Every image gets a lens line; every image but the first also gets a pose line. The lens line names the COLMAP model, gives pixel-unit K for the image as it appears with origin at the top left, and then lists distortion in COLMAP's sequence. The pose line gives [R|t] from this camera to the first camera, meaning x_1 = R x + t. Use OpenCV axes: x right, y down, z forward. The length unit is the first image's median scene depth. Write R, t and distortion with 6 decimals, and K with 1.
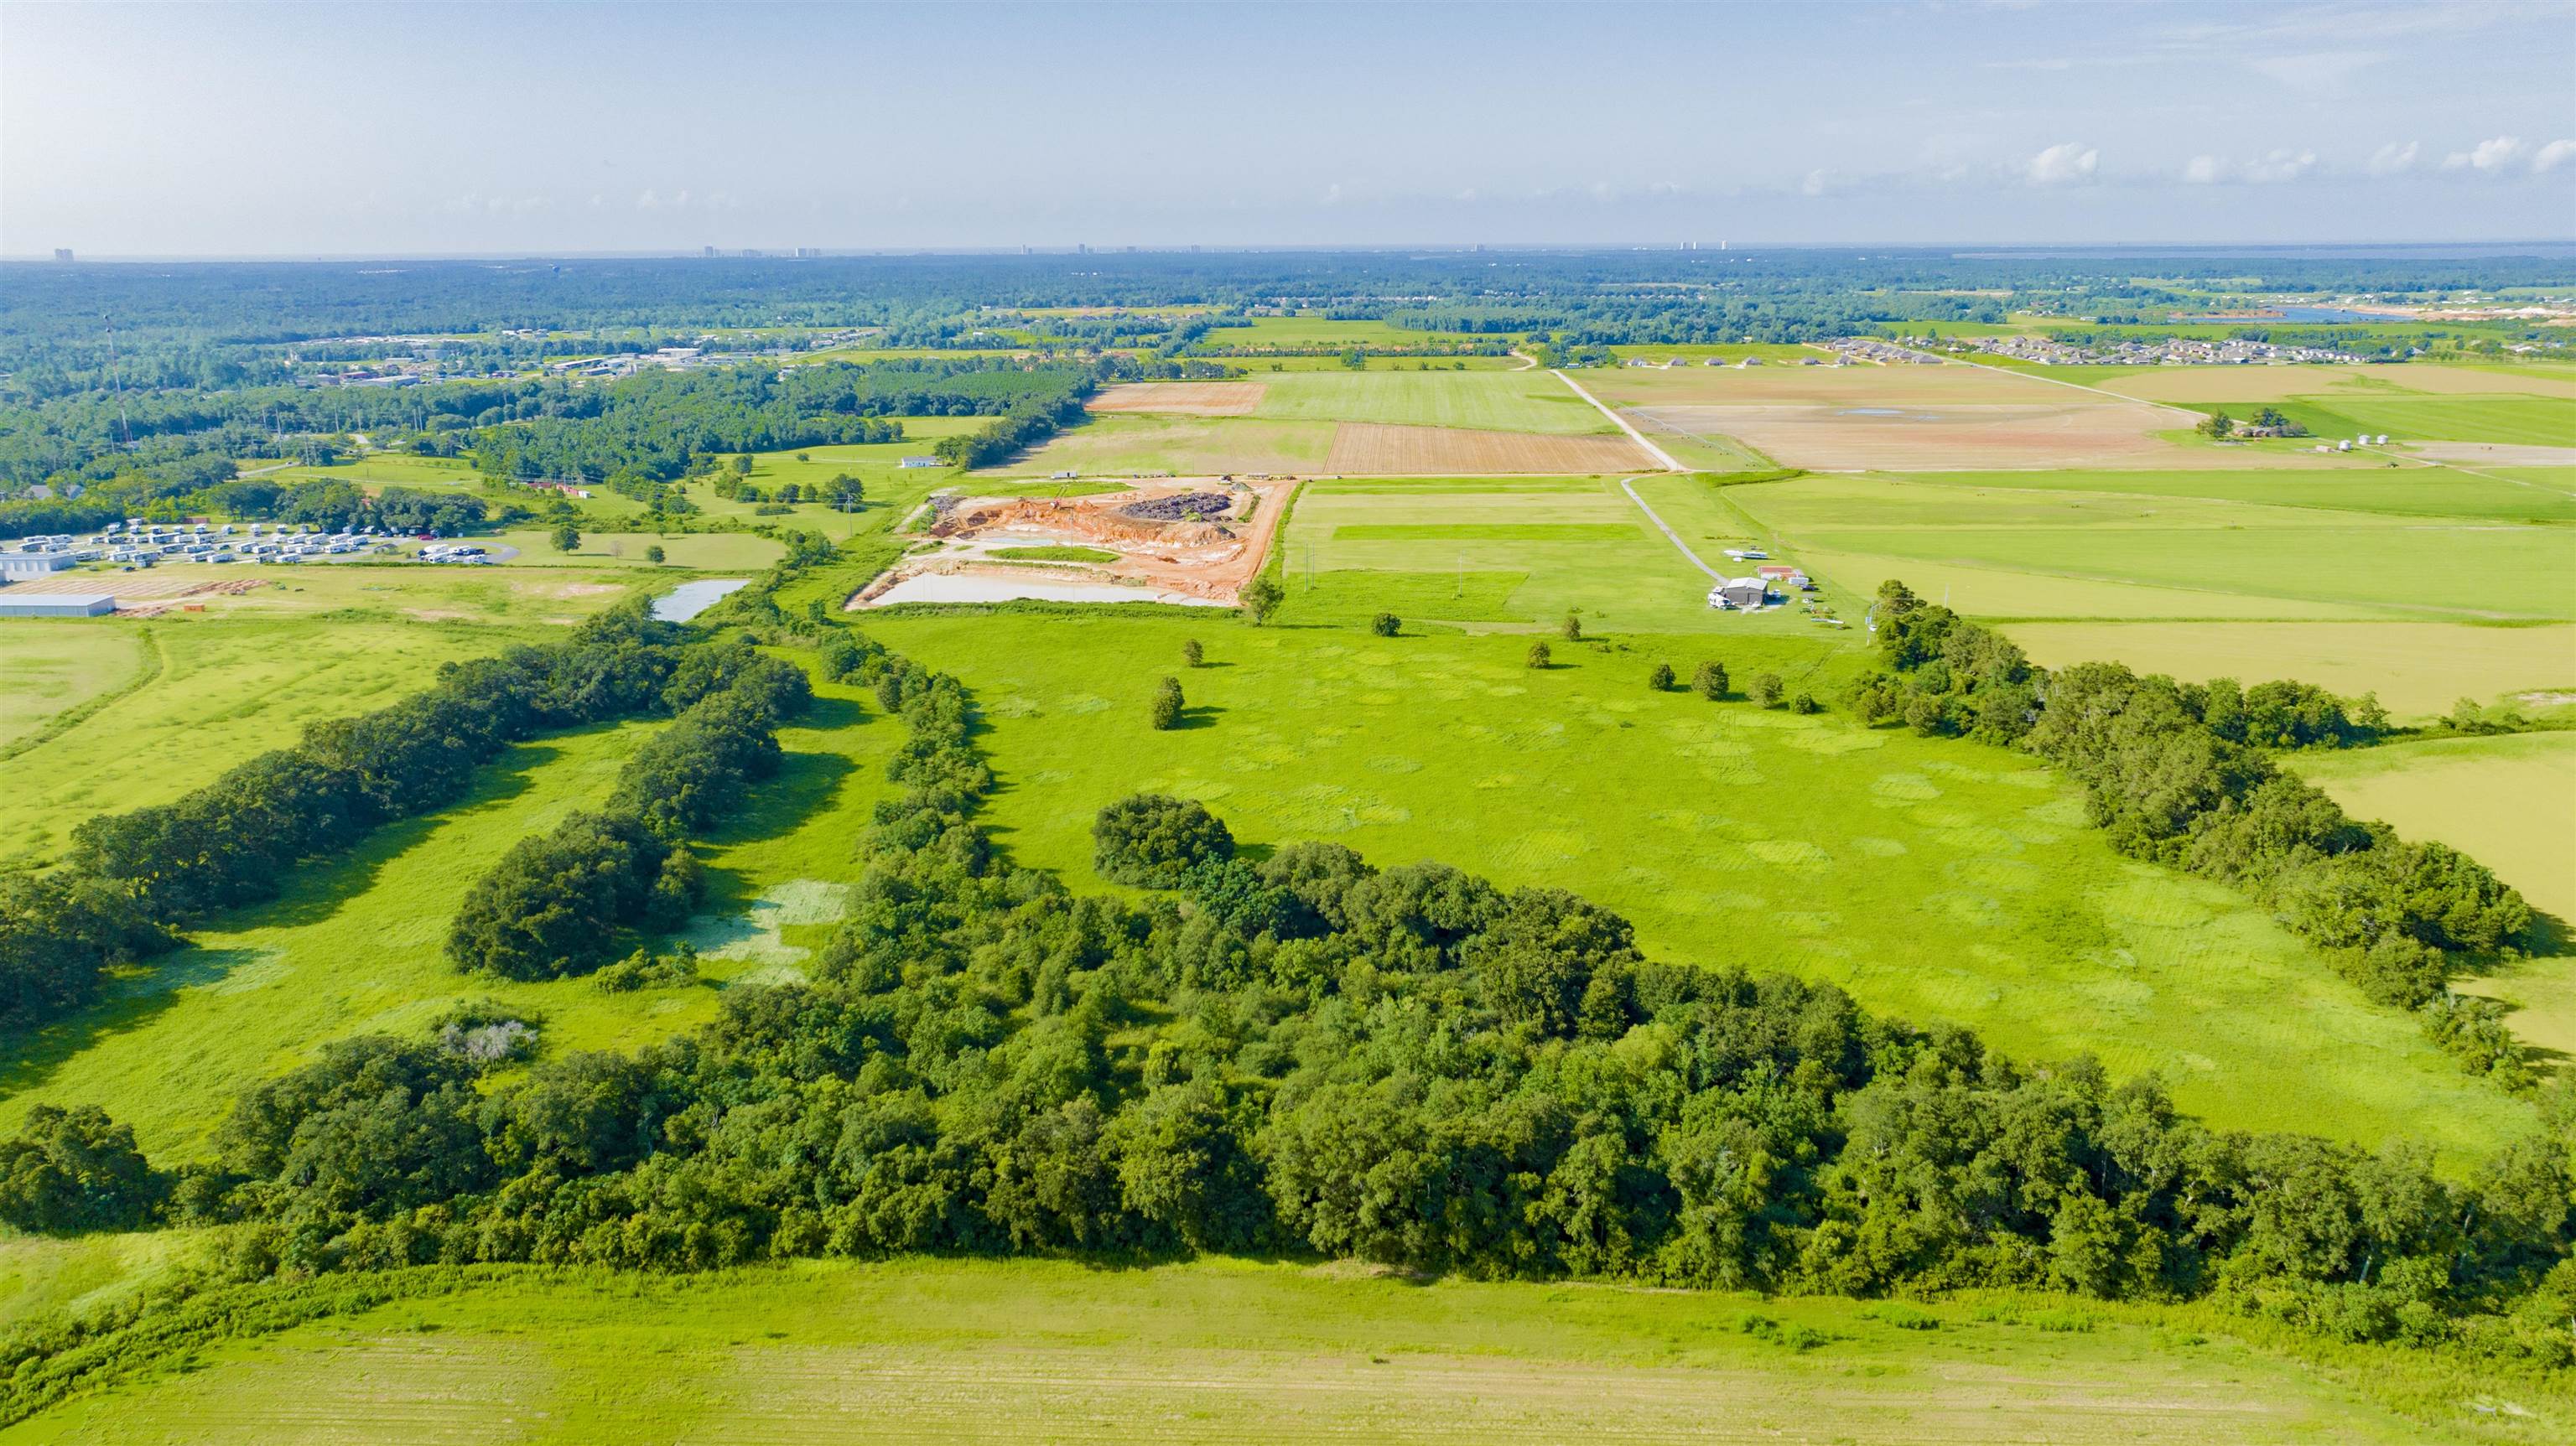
lens RADIAL K [[1893.0, 0, 1302.9], [0, 1893.0, 745.0], [0, 0, 1]] dist [-0.023109, 0.037570]
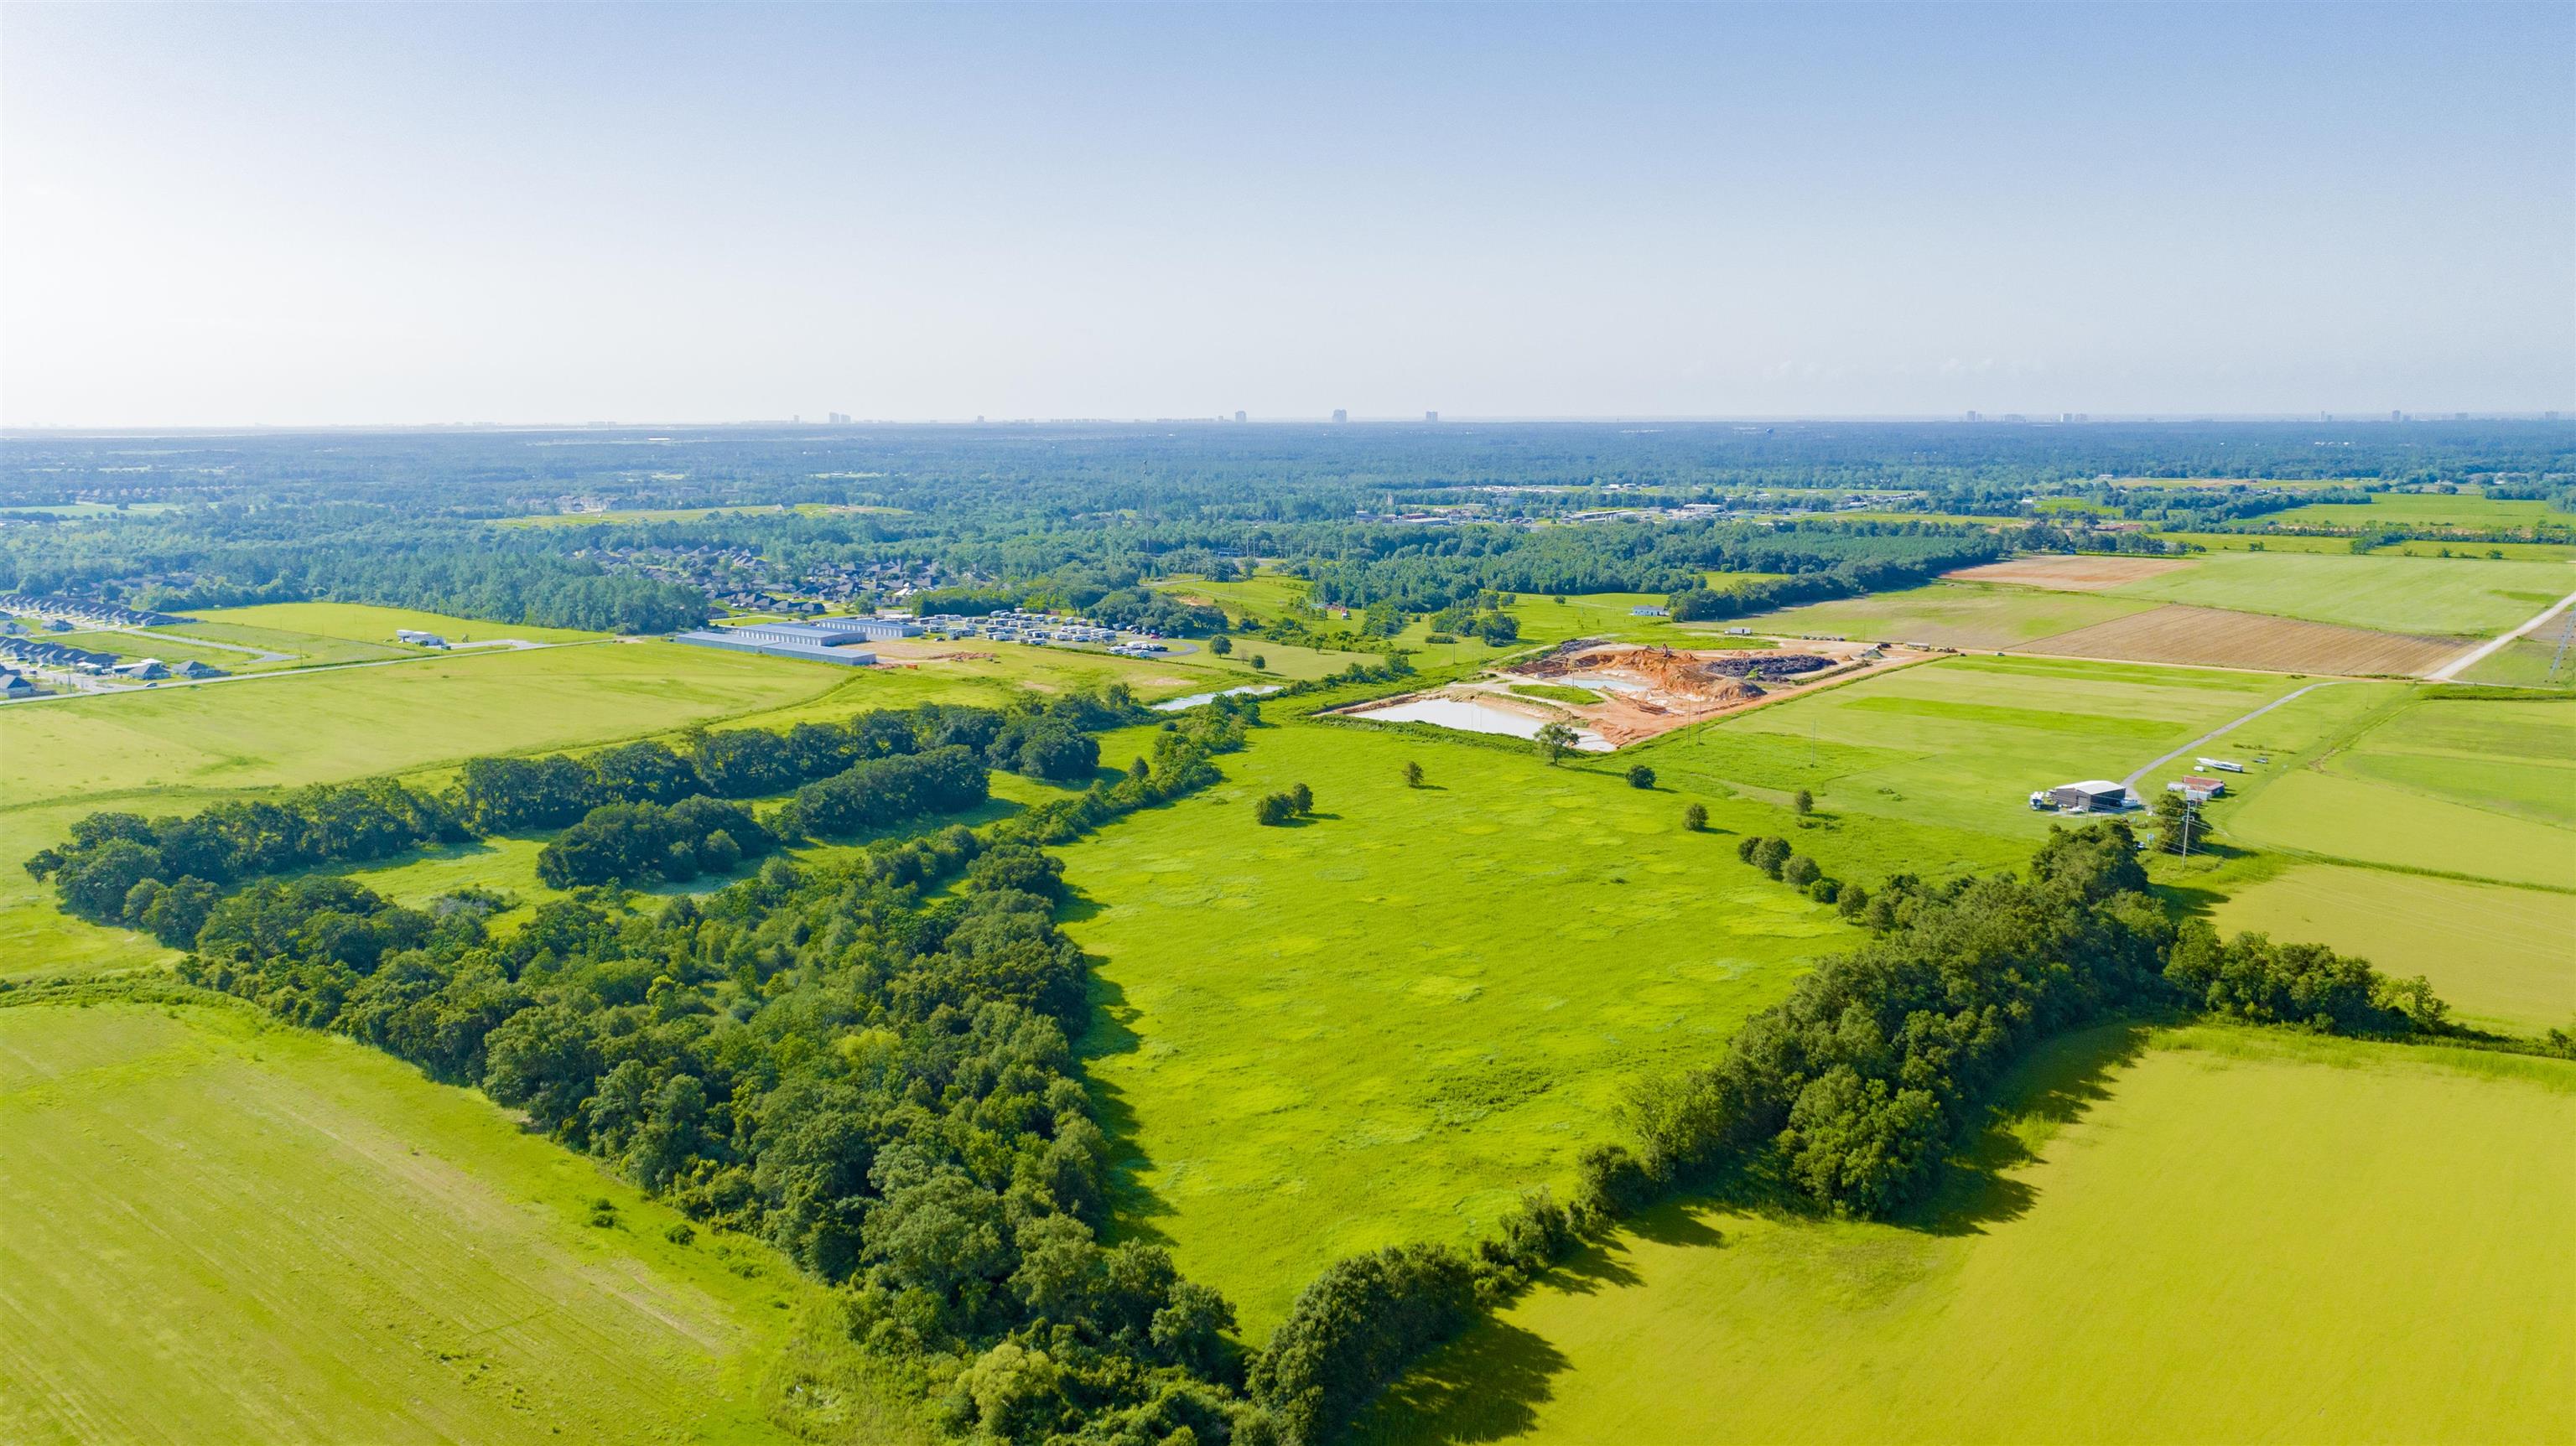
lens RADIAL K [[1893.0, 0, 1297.6], [0, 1893.0, 721.8], [0, 0, 1]] dist [-0.023109, 0.037570]
pose [[0.793703, 0.101970, -0.599698, 0.303245], [-0.158300, 0.986507, -0.041769, -0.011922], [0.587348, 0.128085, 0.799135, 0.037103]]
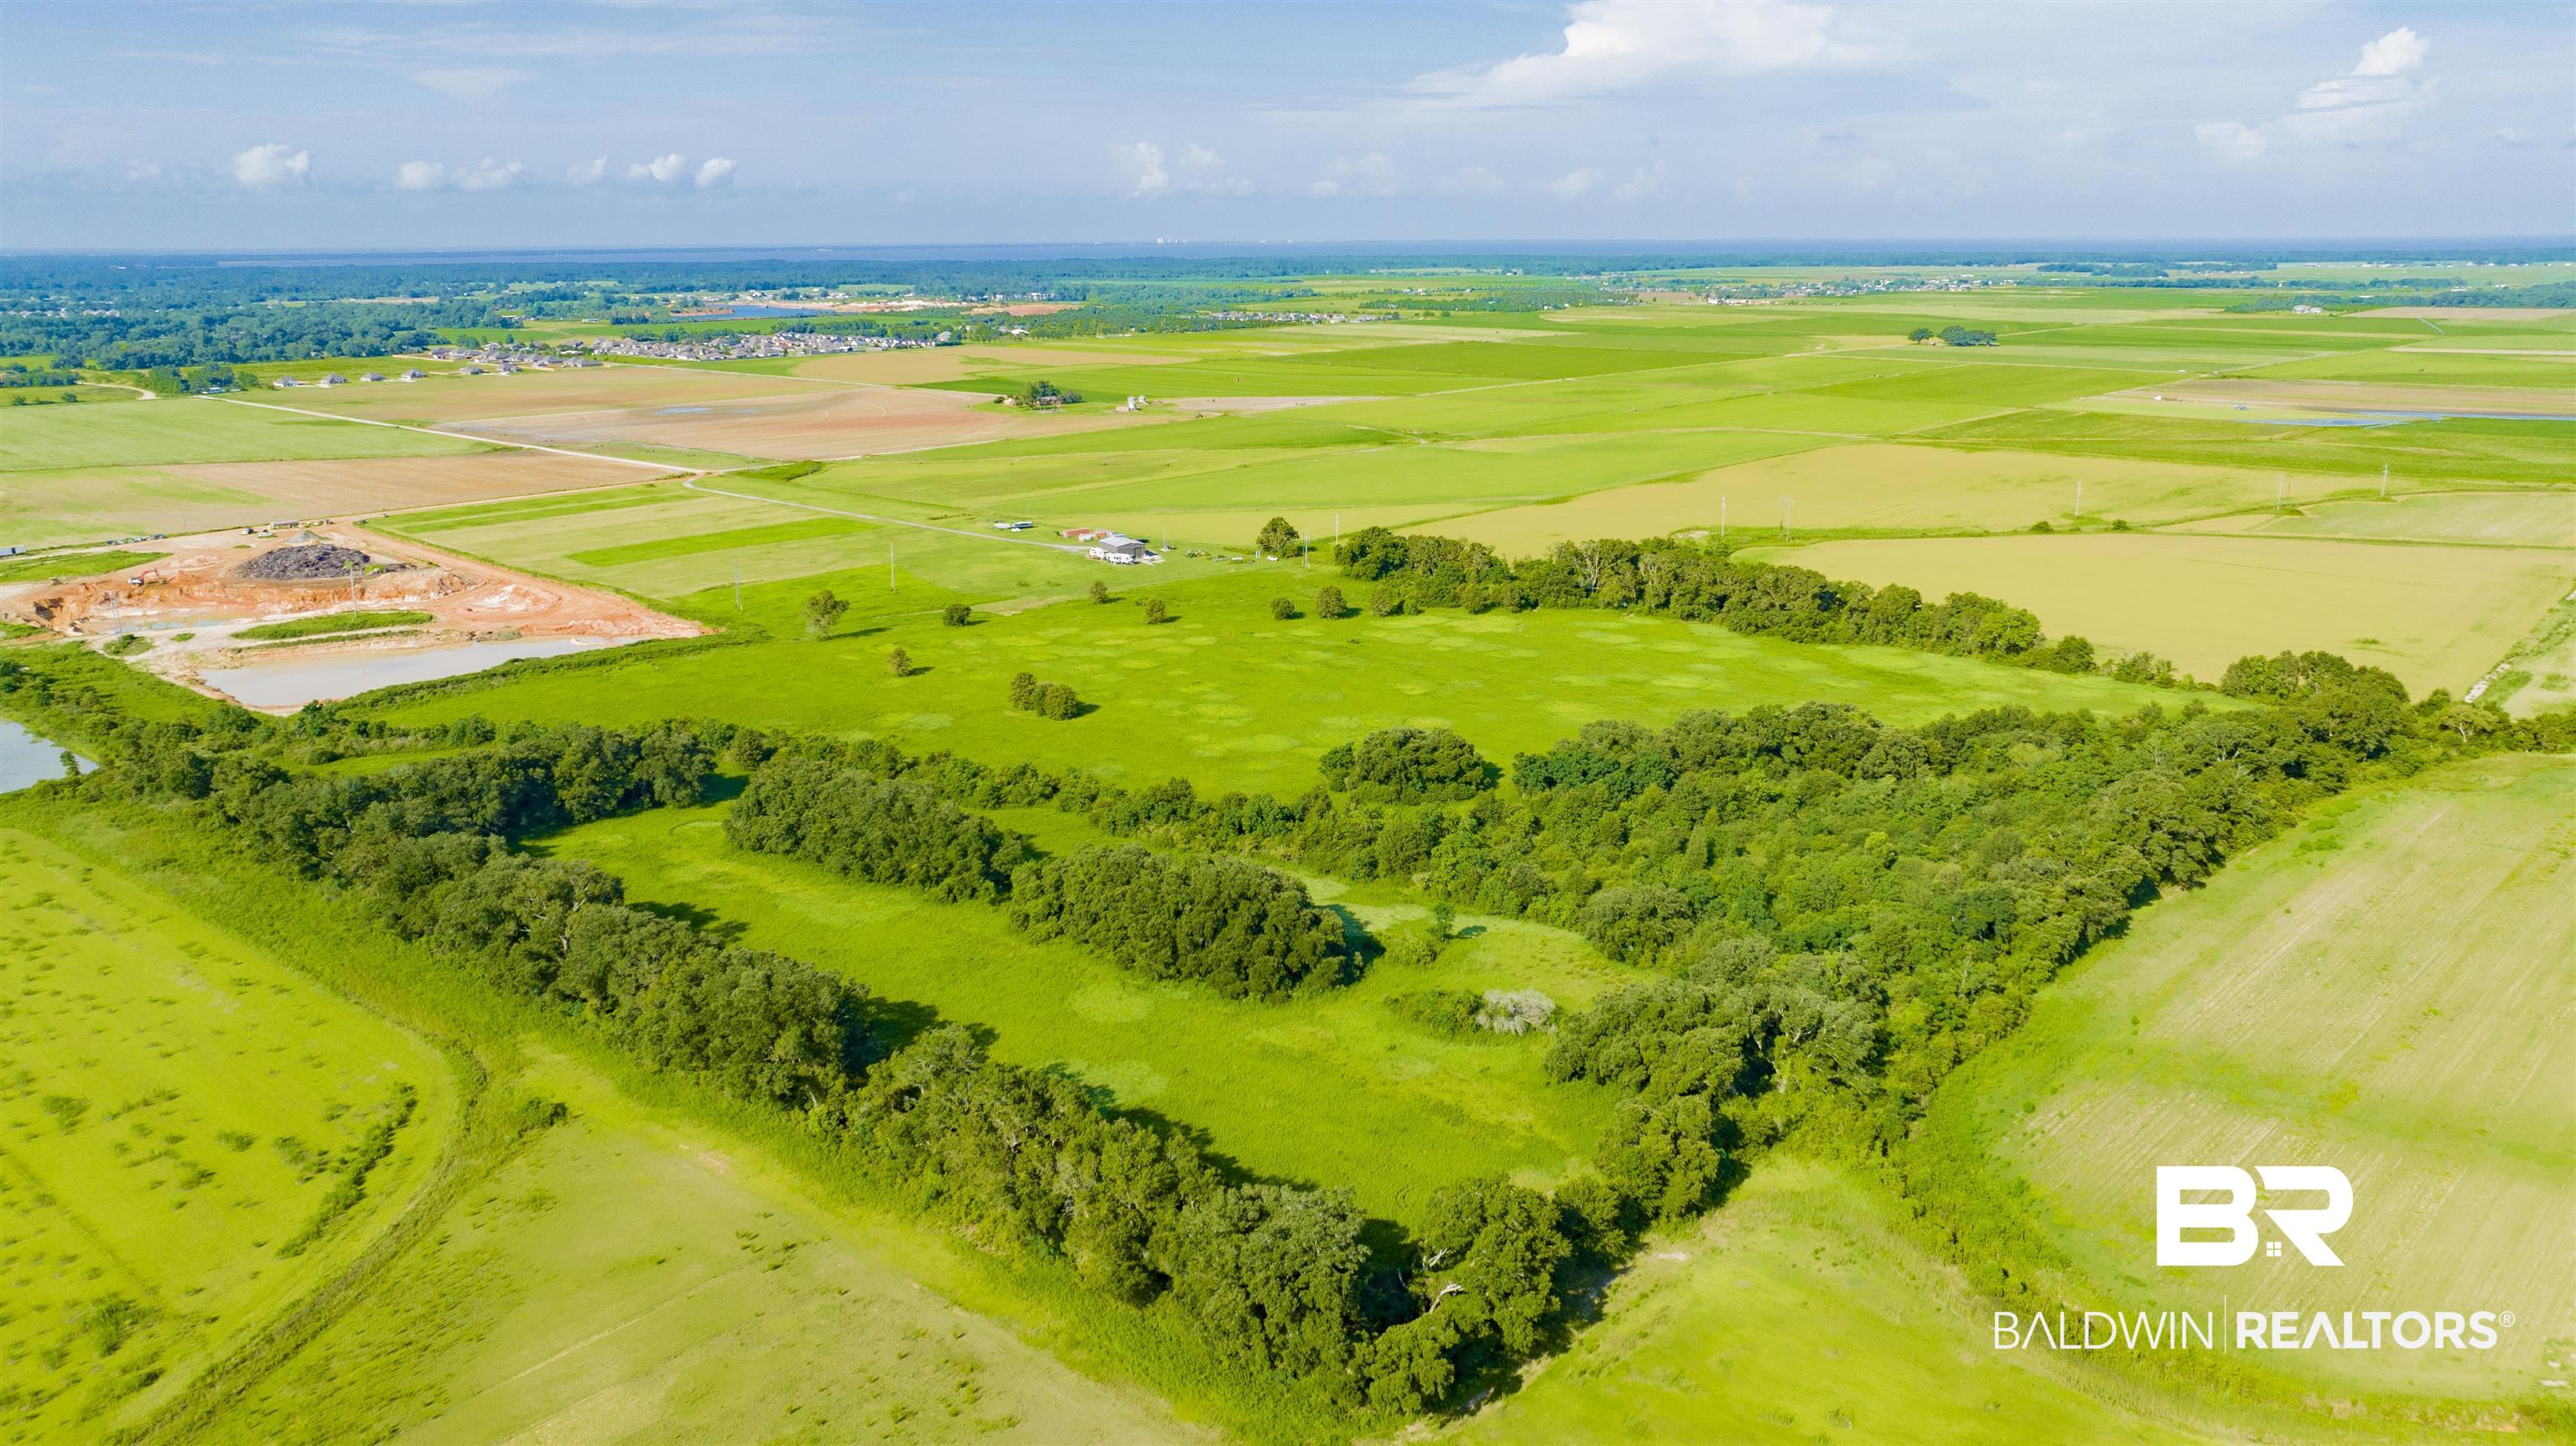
lens RADIAL K [[1893.0, 0, 1293.3], [0, 1893.0, 720.2], [0, 0, 1]] dist [-0.023109, 0.037570]
pose [[0.649571, -0.188205, 0.736639, -0.359377], [0.199279, 0.977150, 0.073929, -0.028075], [-0.733721, 0.098775, 0.672233, 0.107437]]
